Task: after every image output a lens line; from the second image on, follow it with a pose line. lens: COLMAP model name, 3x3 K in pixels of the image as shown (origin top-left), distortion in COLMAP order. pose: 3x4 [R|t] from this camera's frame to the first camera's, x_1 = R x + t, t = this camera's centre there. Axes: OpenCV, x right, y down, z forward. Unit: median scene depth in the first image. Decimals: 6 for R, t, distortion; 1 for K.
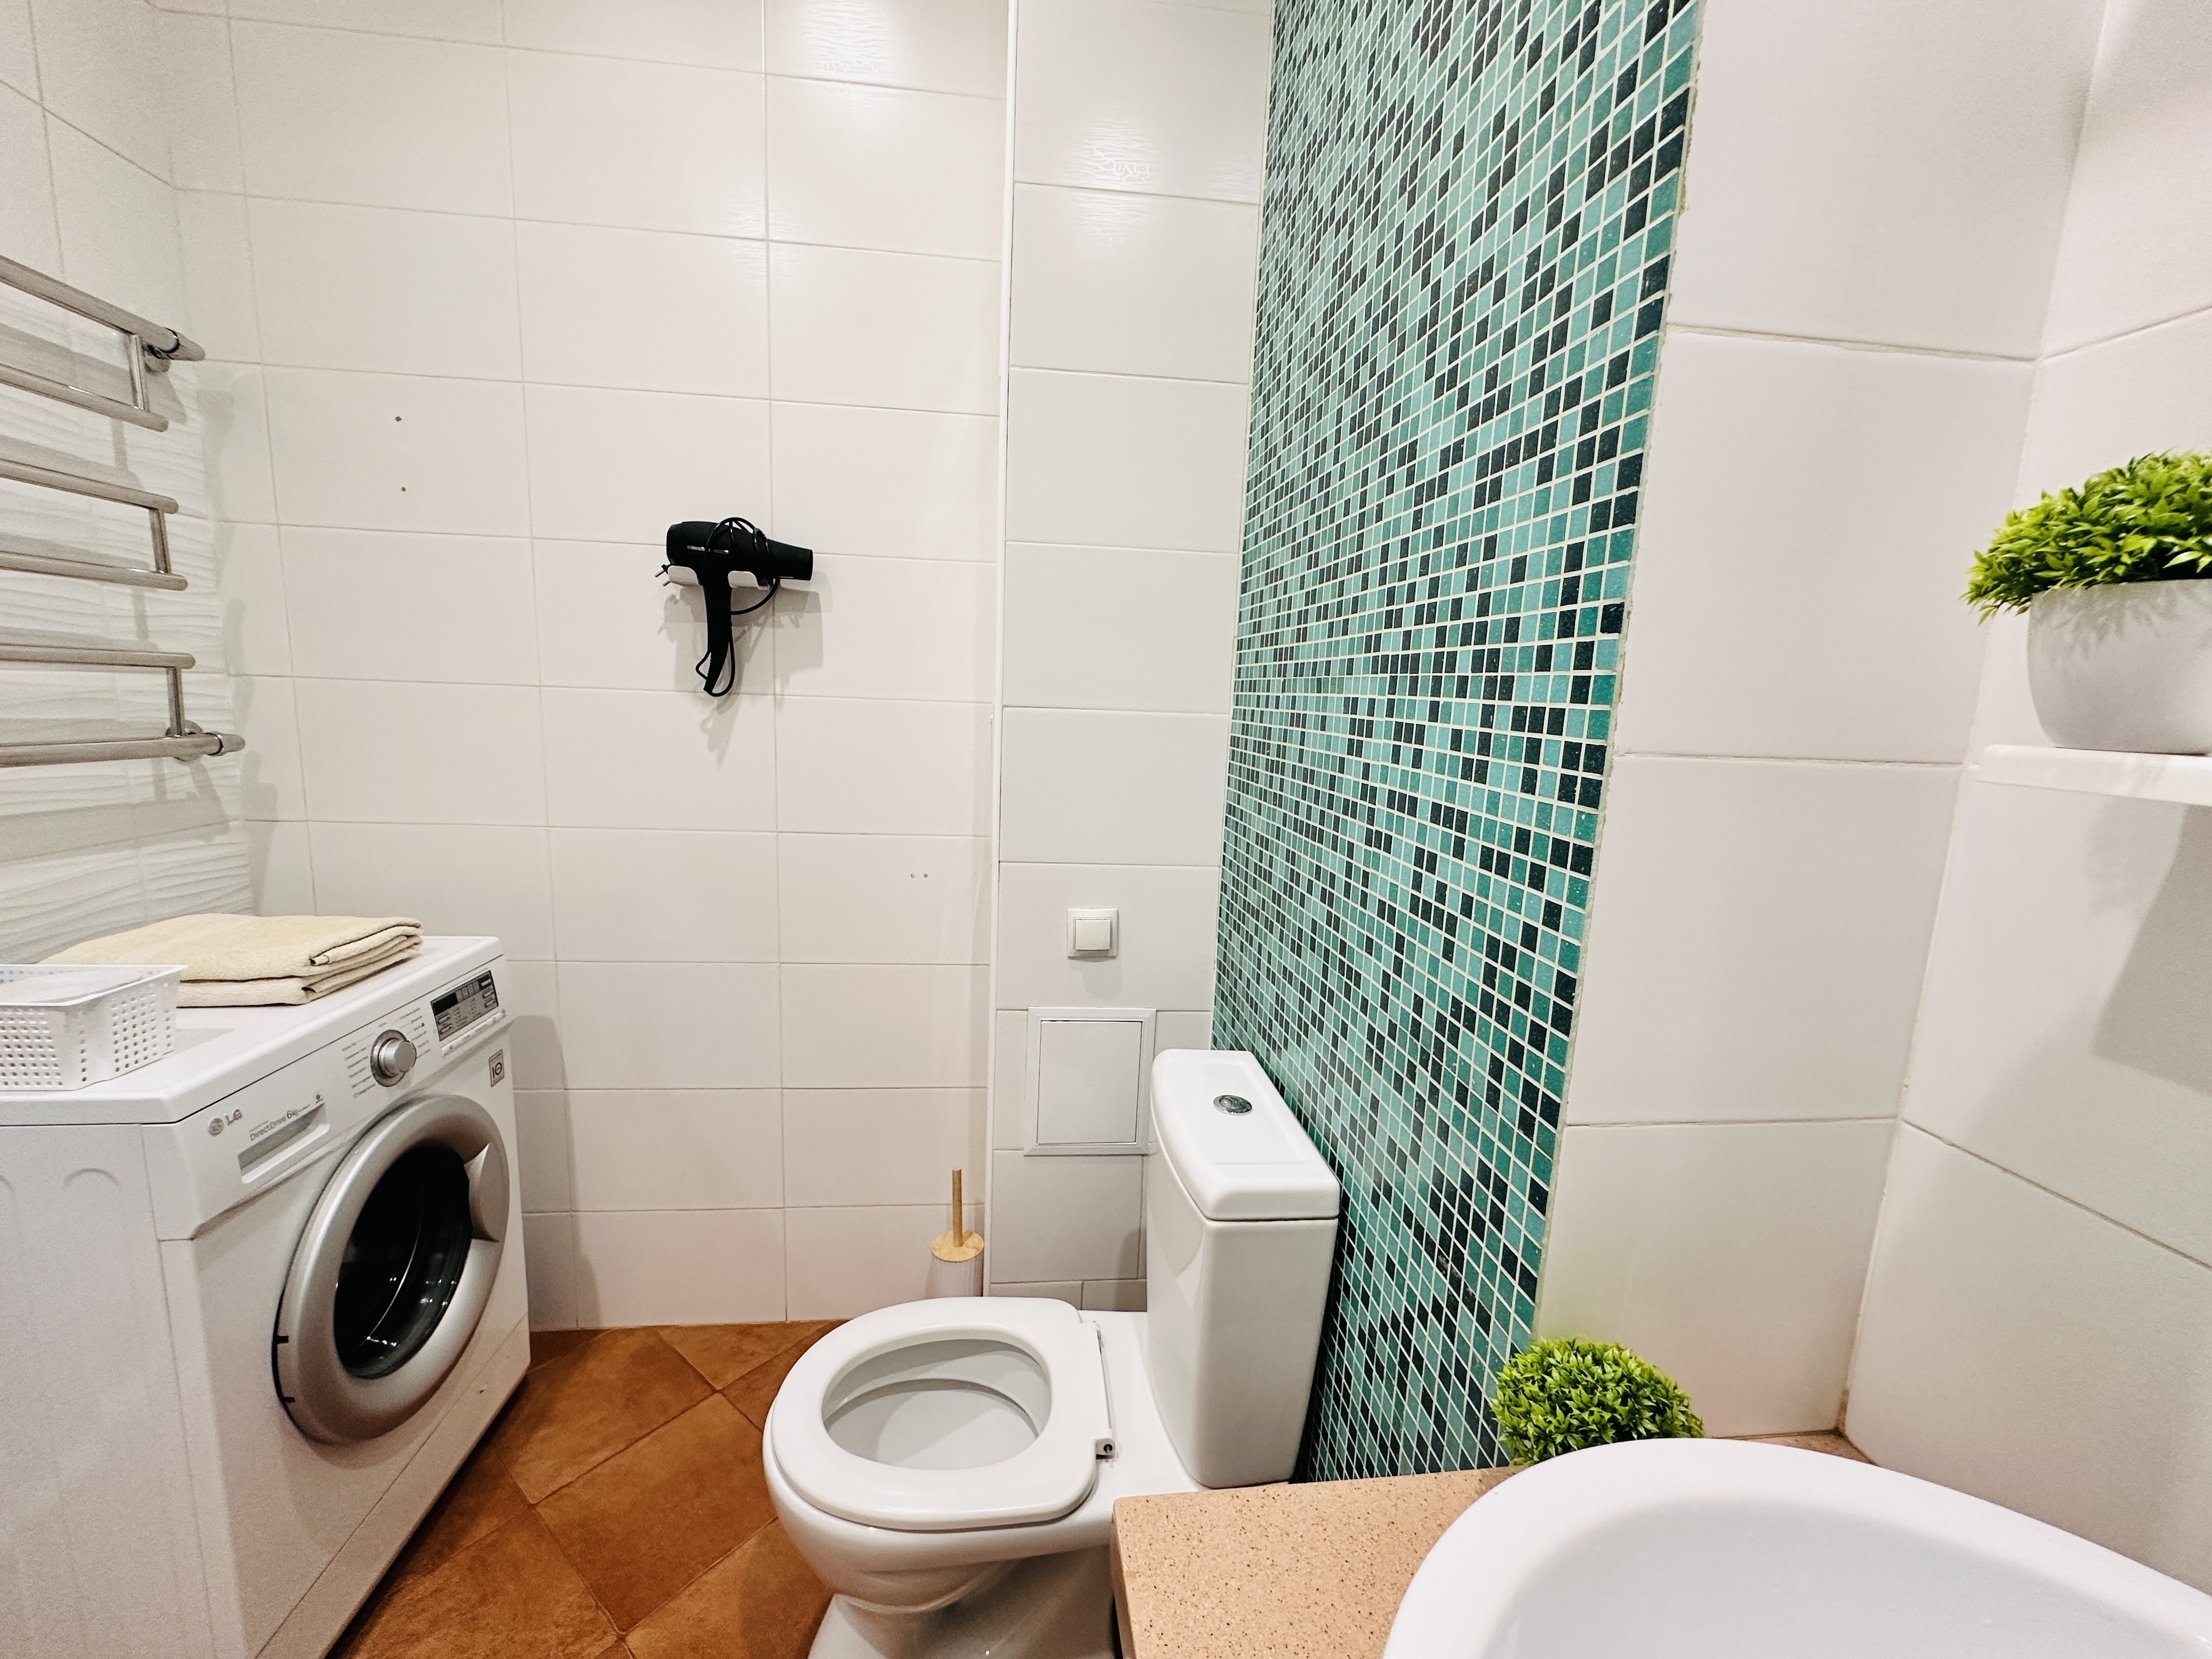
lens RADIAL K [[882.9, 0, 1106.6], [0, 882.9, 826.1], [0, 0, 1]] dist [-0.001790, 0.000351]
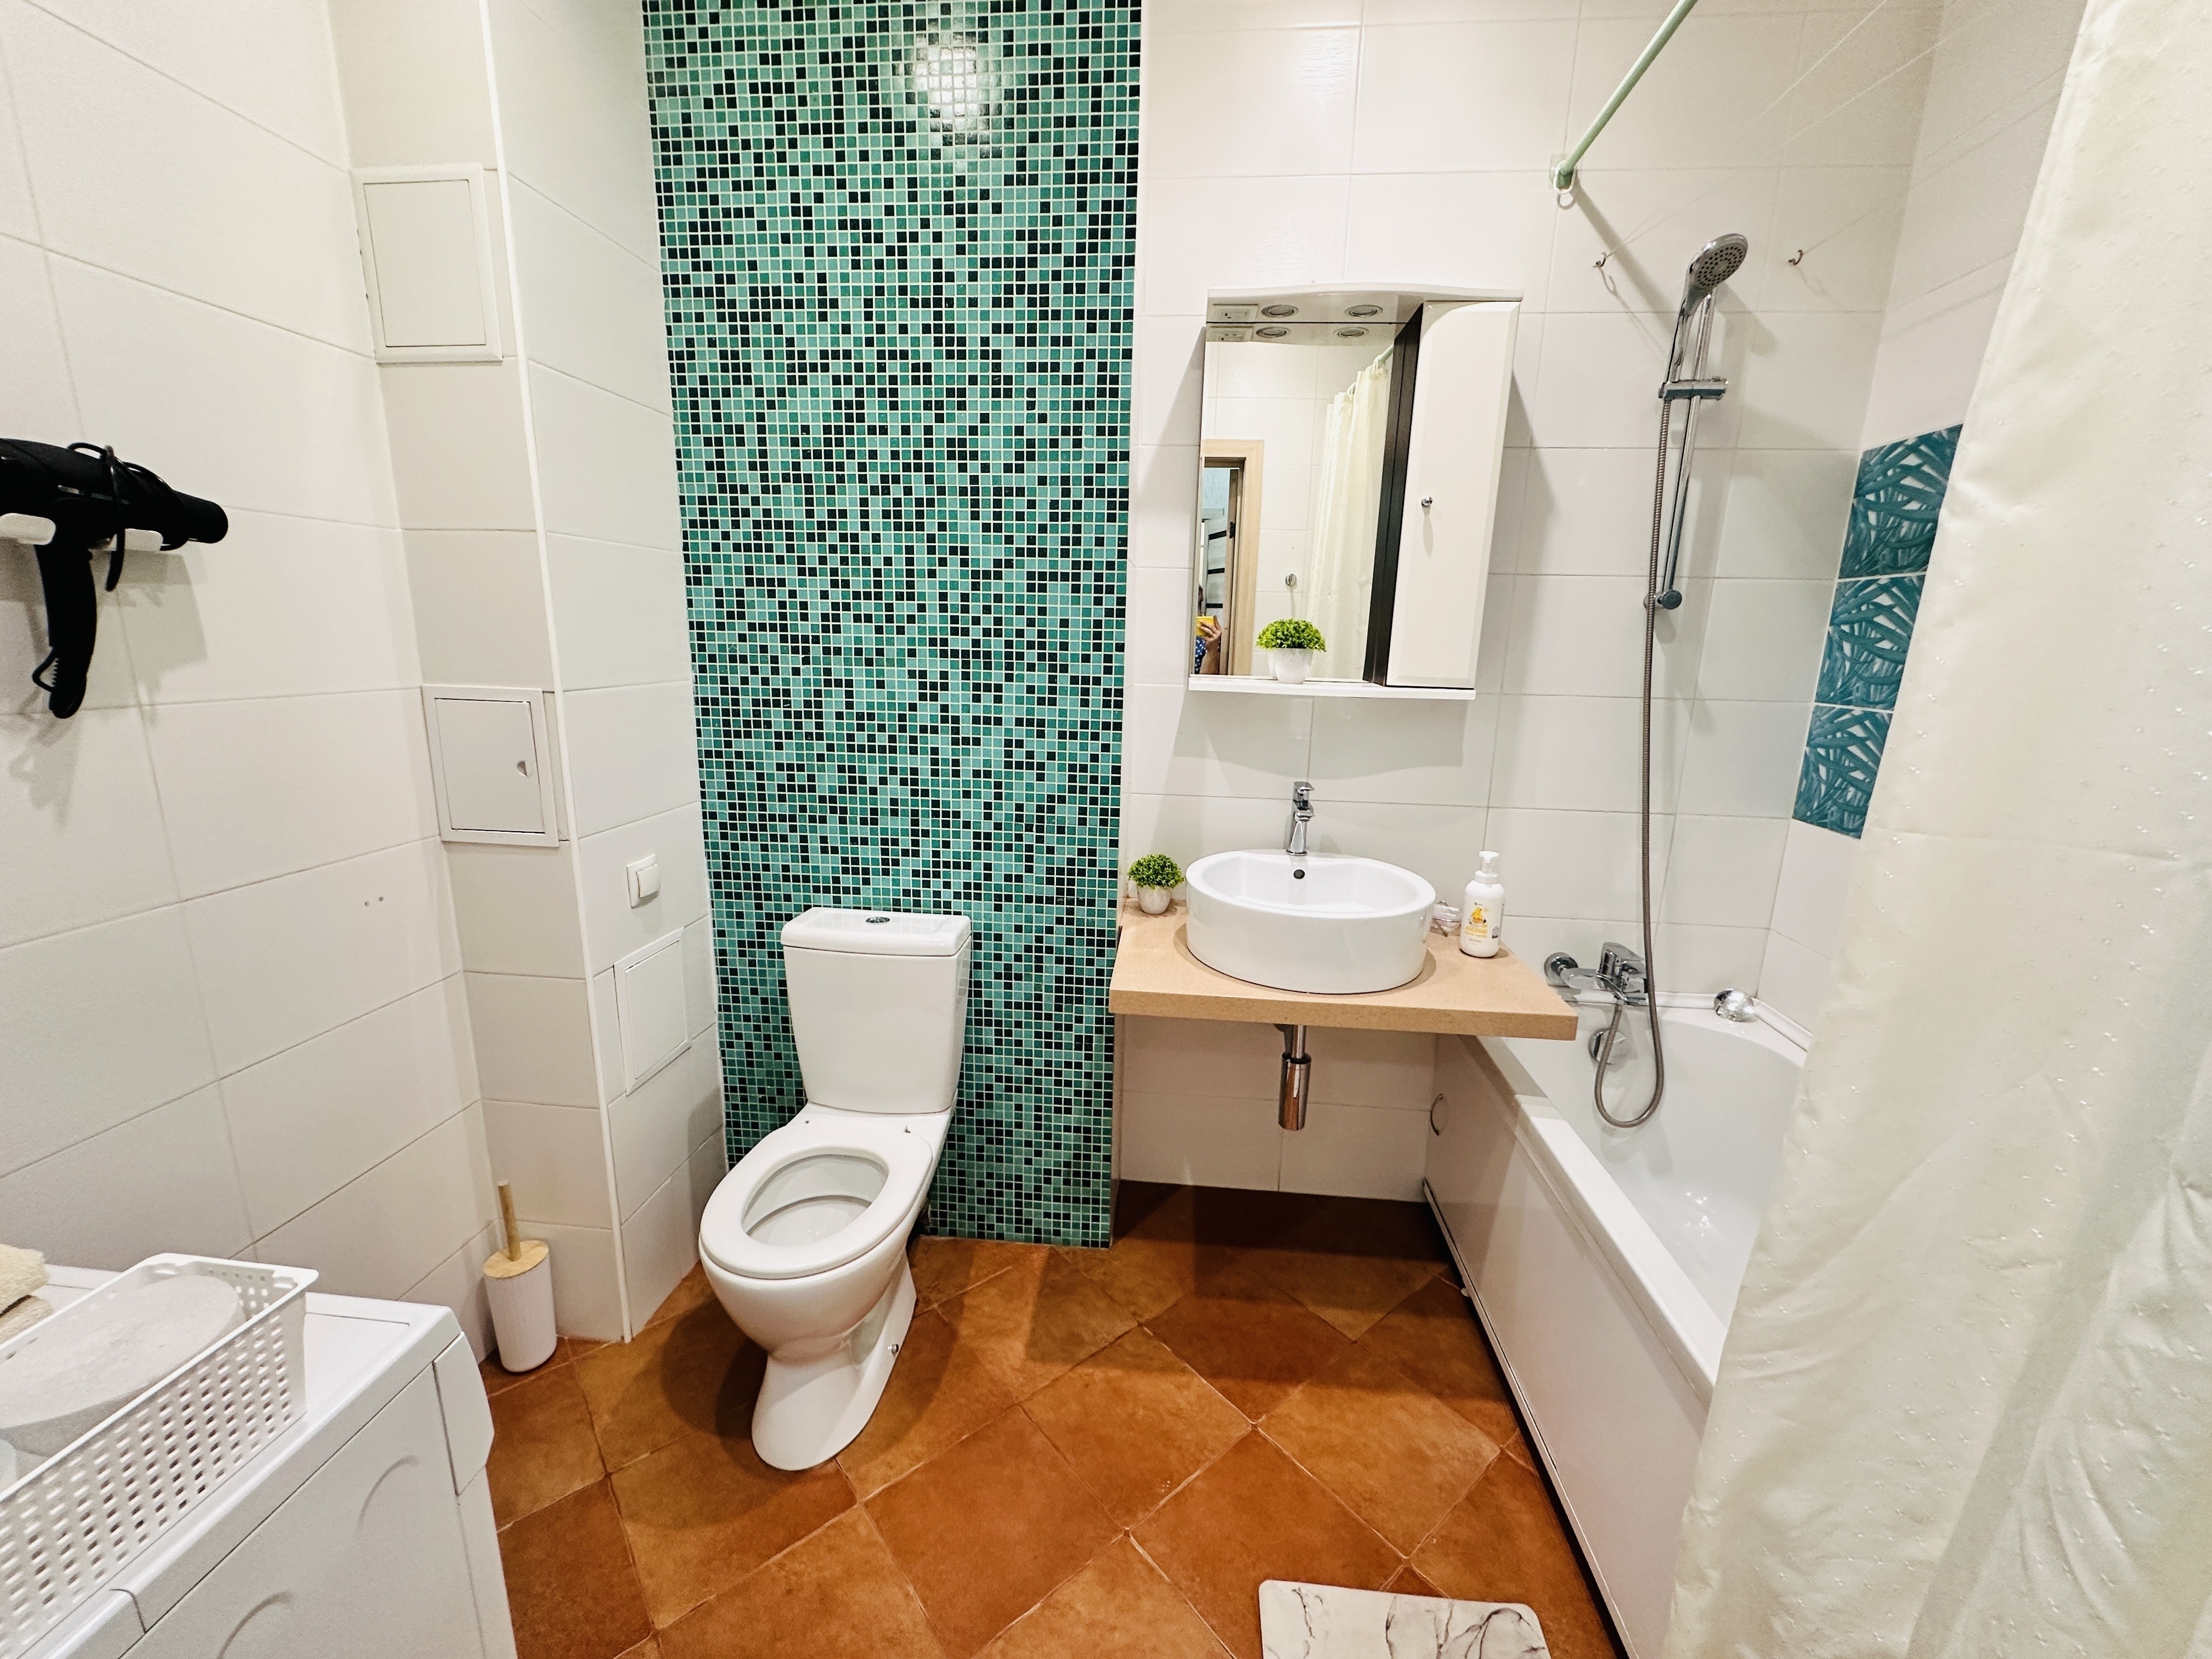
lens RADIAL K [[882.9, 0, 1107.0], [0, 882.9, 822.9], [0, 0, 1]] dist [-0.001790, 0.000351]
pose [[0.213080, -0.238477, 0.947484, -2.138655], [0.133968, 0.967726, 0.213444, -0.258846], [-0.967806, 0.081452, 0.238152, 0.298049]]
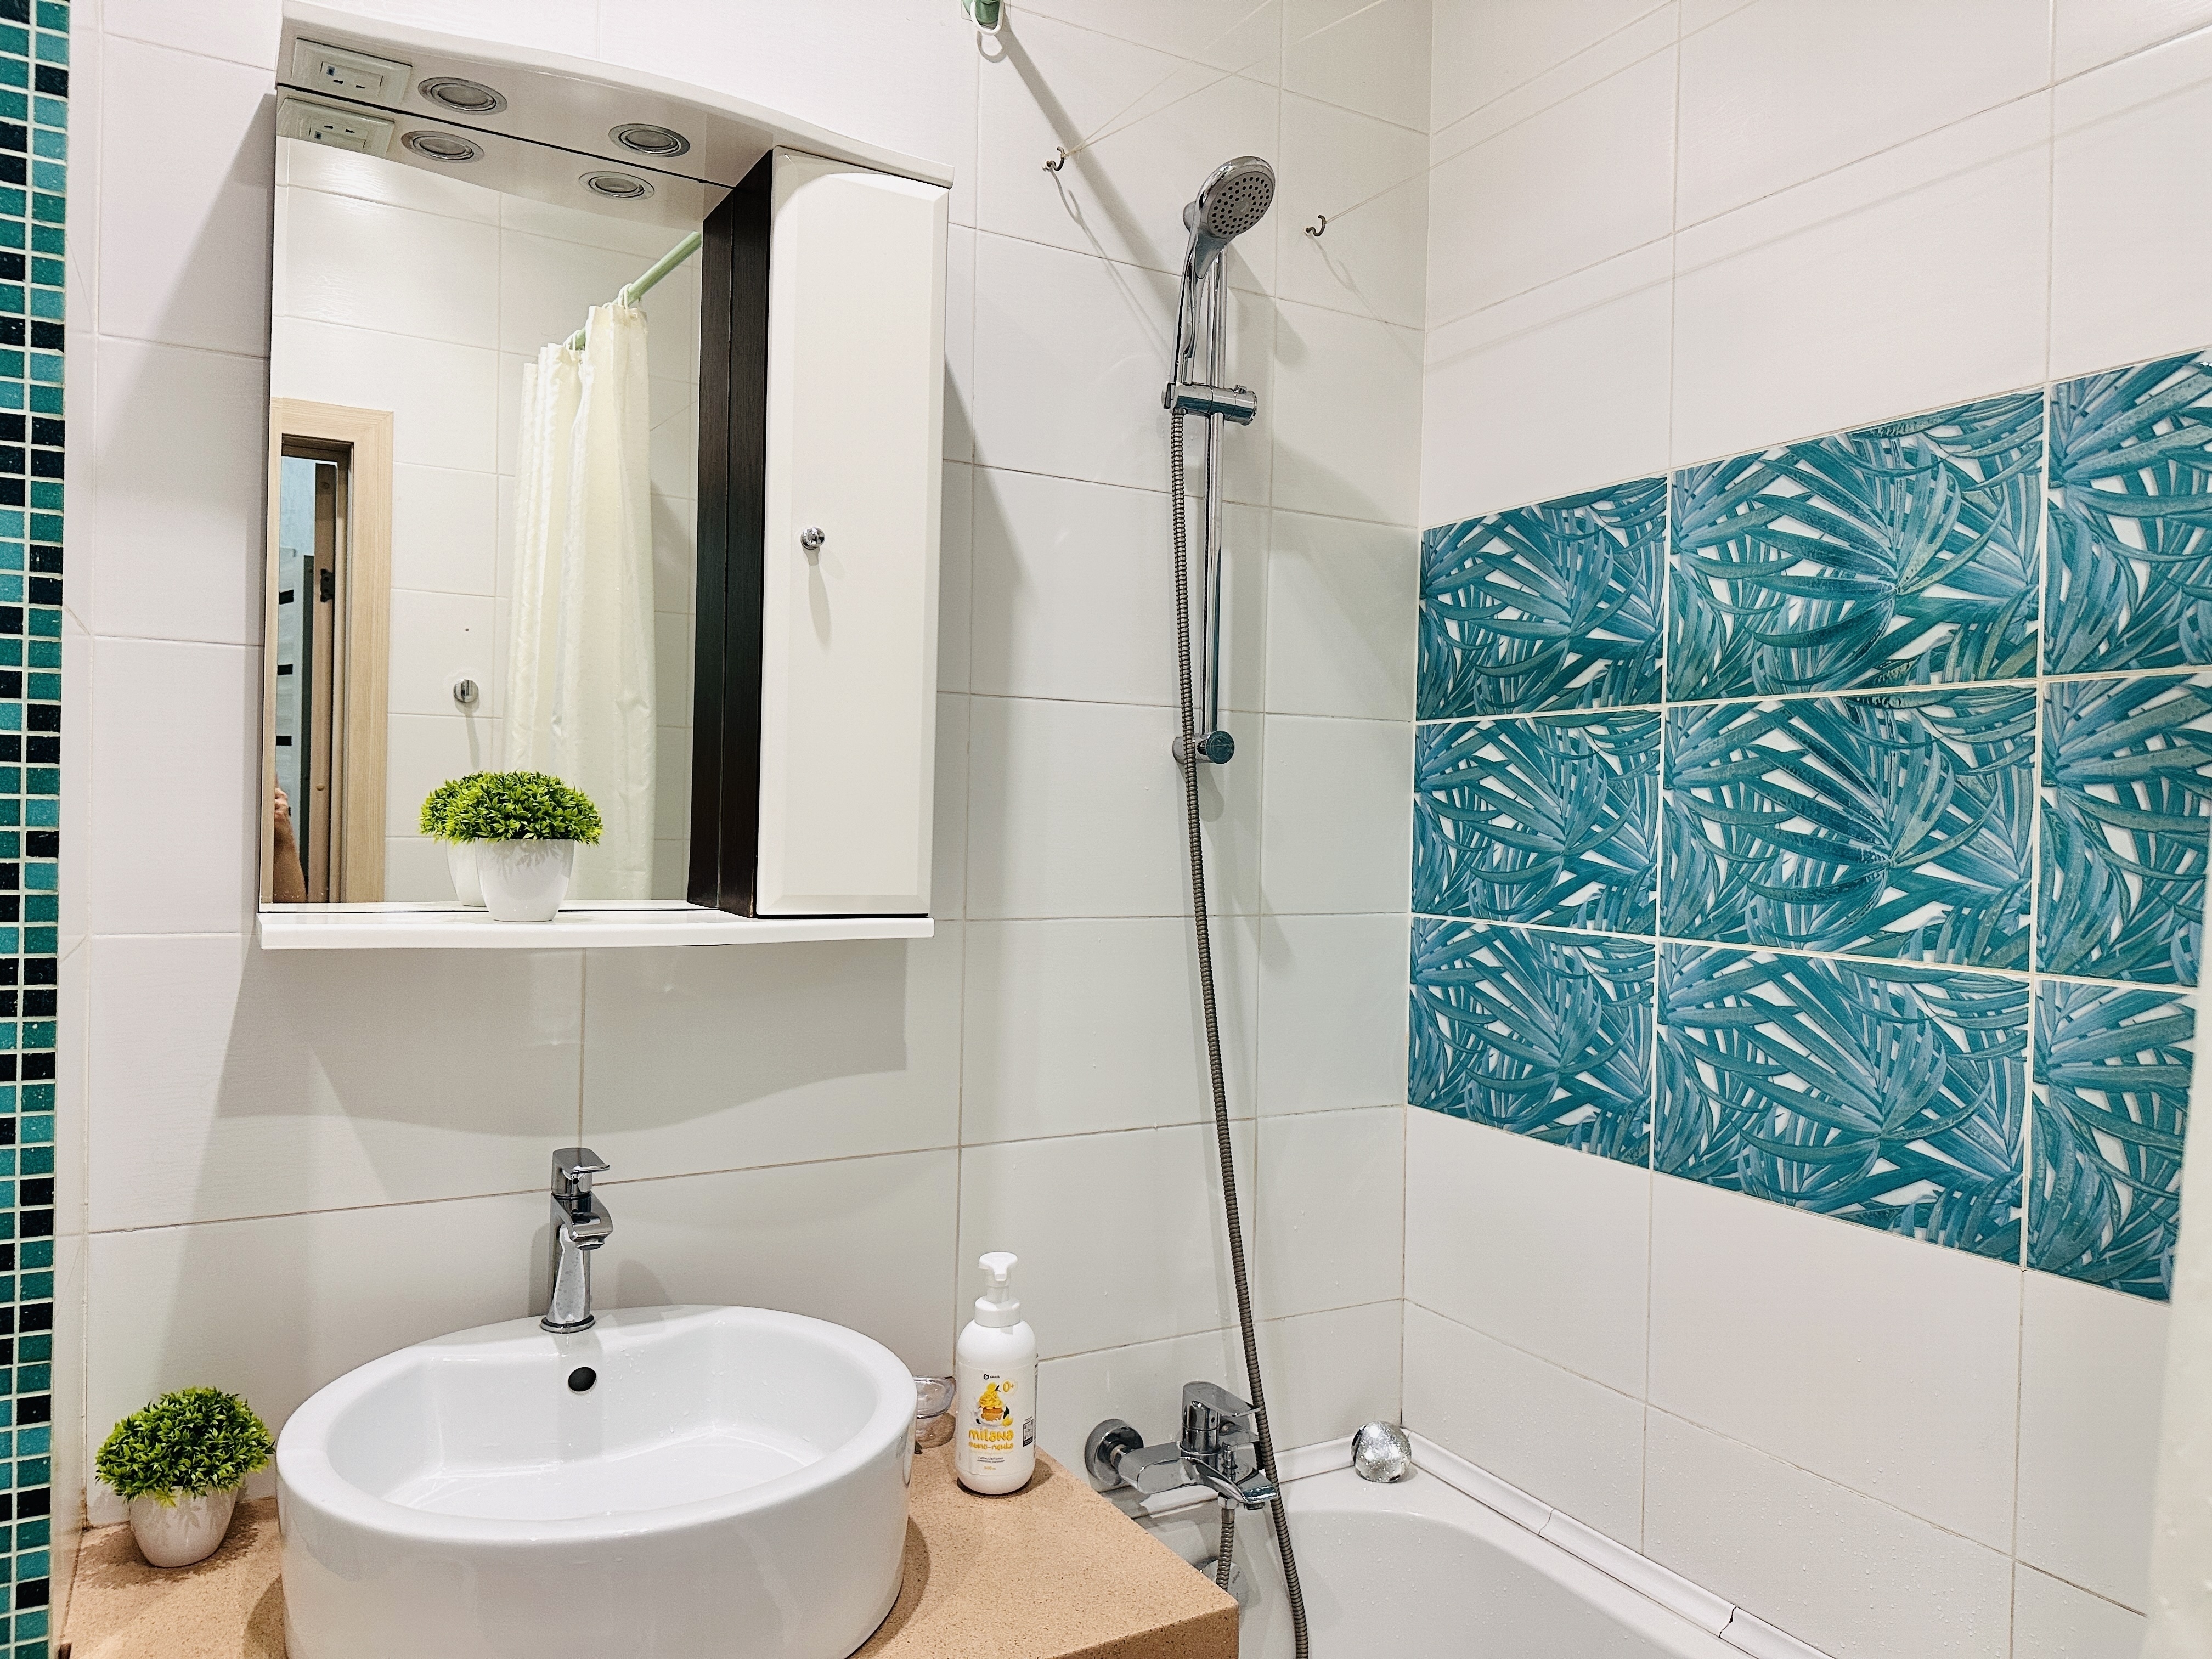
lens RADIAL K [[1551.5, 0, 1108.8], [0, 1551.5, 838.6], [0, 0, 1]] dist [0.047599, -0.062240]
pose [[-0.386178, -0.059571, 0.920499, -1.470387], [0.104135, 0.988717, 0.107674, -0.265019], [-0.916527, 0.137437, -0.375617, 0.431718]]
